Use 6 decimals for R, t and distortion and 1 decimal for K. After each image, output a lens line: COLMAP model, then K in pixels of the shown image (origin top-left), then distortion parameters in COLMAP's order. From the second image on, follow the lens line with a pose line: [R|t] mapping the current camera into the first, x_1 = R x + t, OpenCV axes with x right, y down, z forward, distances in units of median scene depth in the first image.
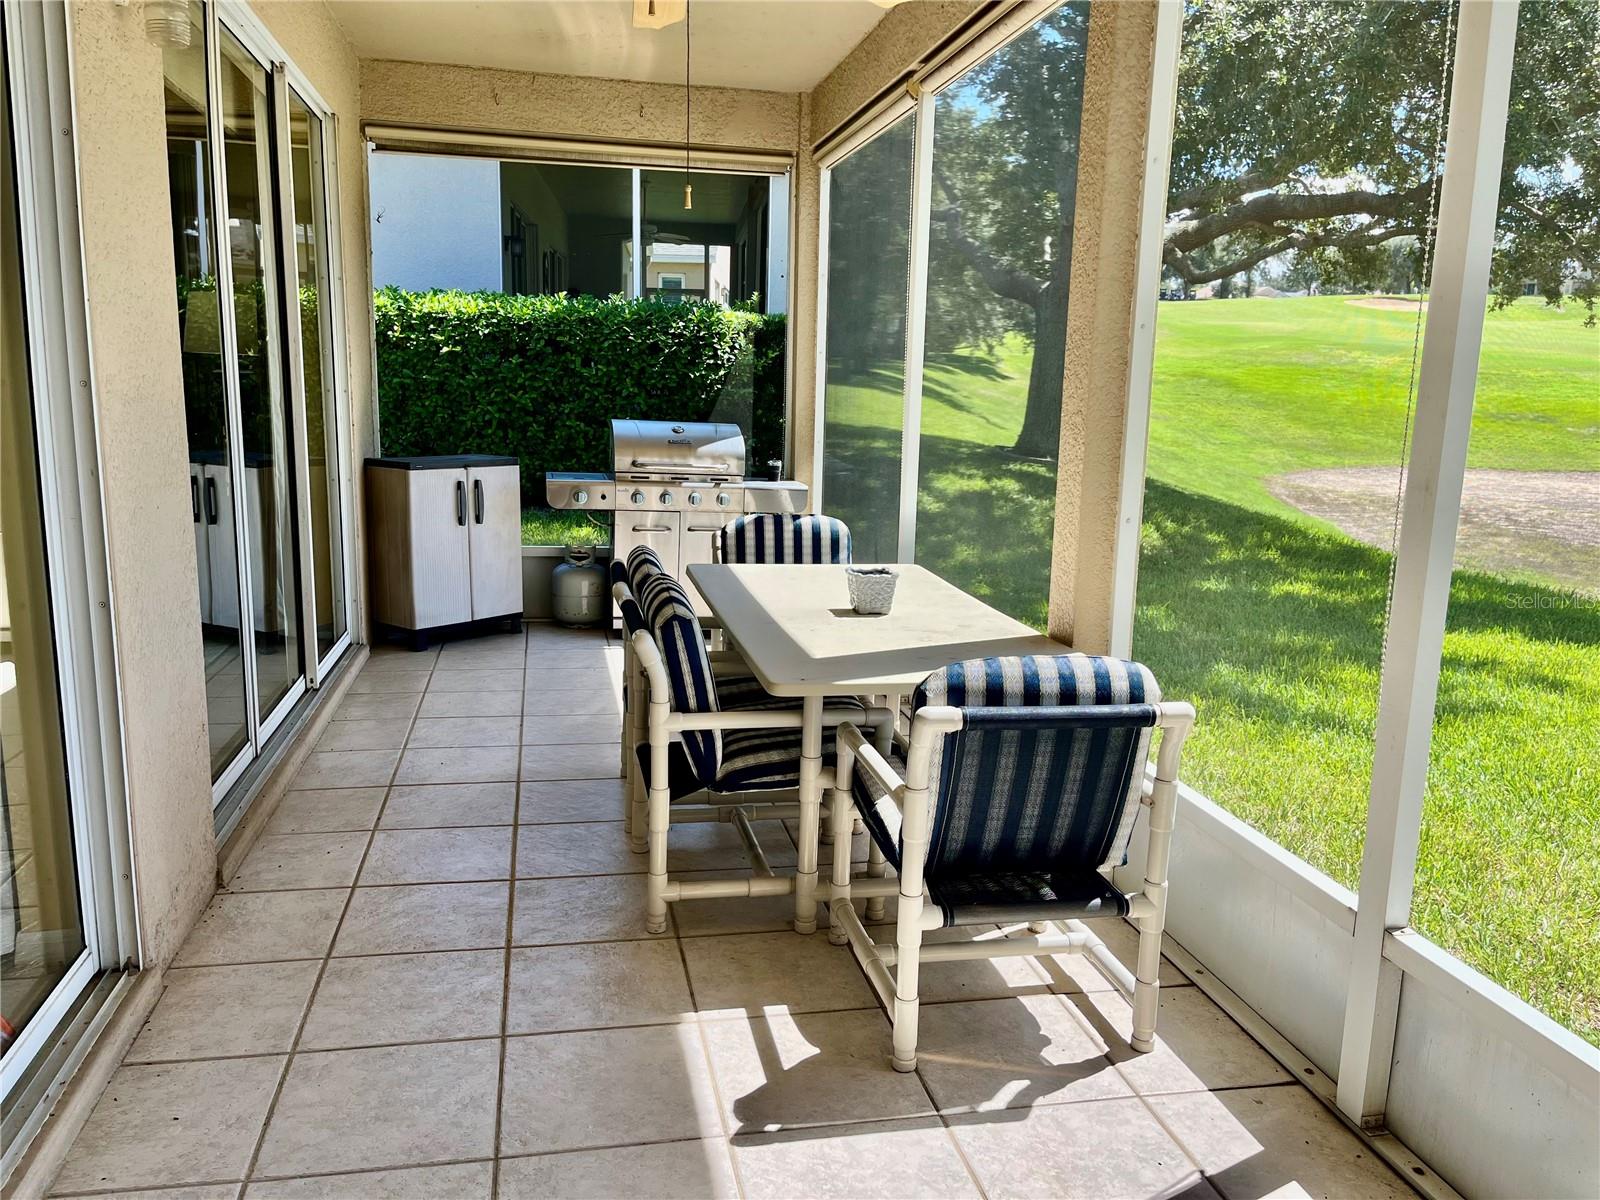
lens RADIAL K [[1218.1, 0, 800.0], [0, 1218.1, 600.0], [0, 0, 1]] dist [0.055879, -0.088602]
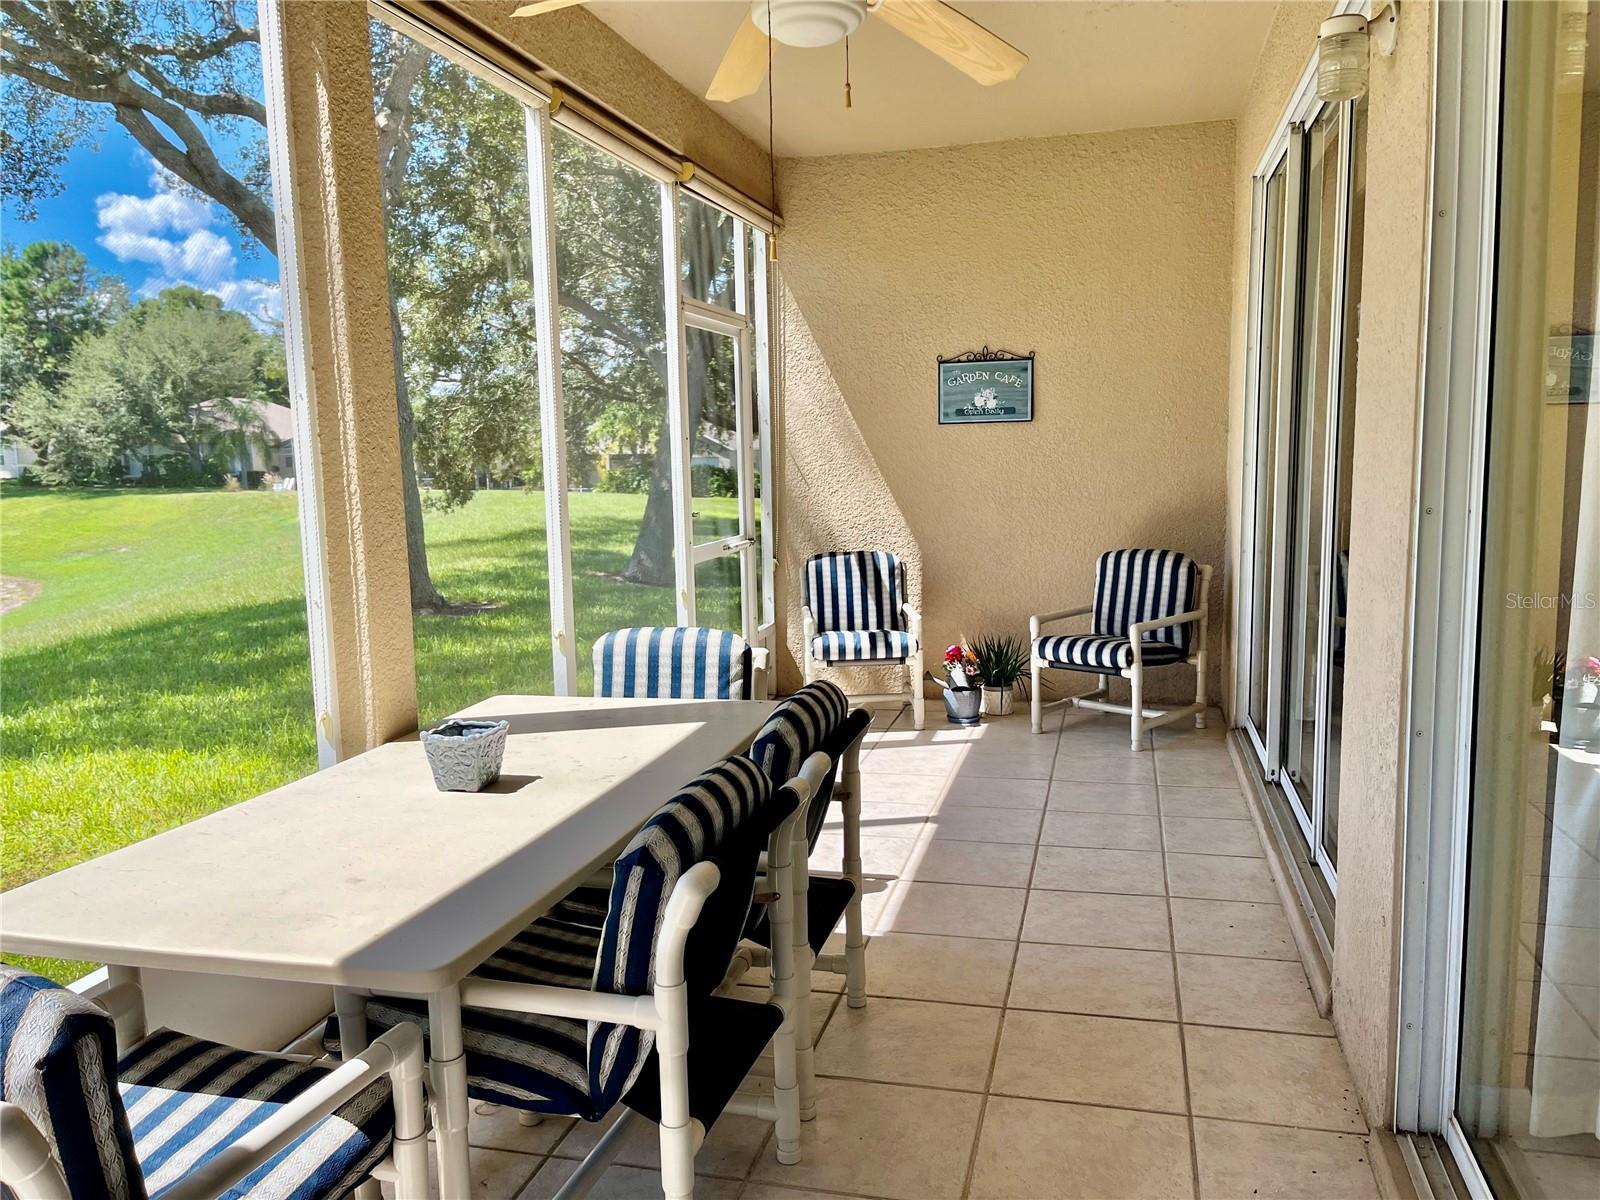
lens RADIAL K [[1218.1, 0, 800.0], [0, 1218.1, 600.0], [0, 0, 1]] dist [0.055879, -0.088602]
pose [[-0.896689, -0.056901, 0.438989, -0.618174], [0.080791, 0.954010, 0.288683, -0.417592], [-0.435227, 0.294325, -0.850853, 2.219617]]
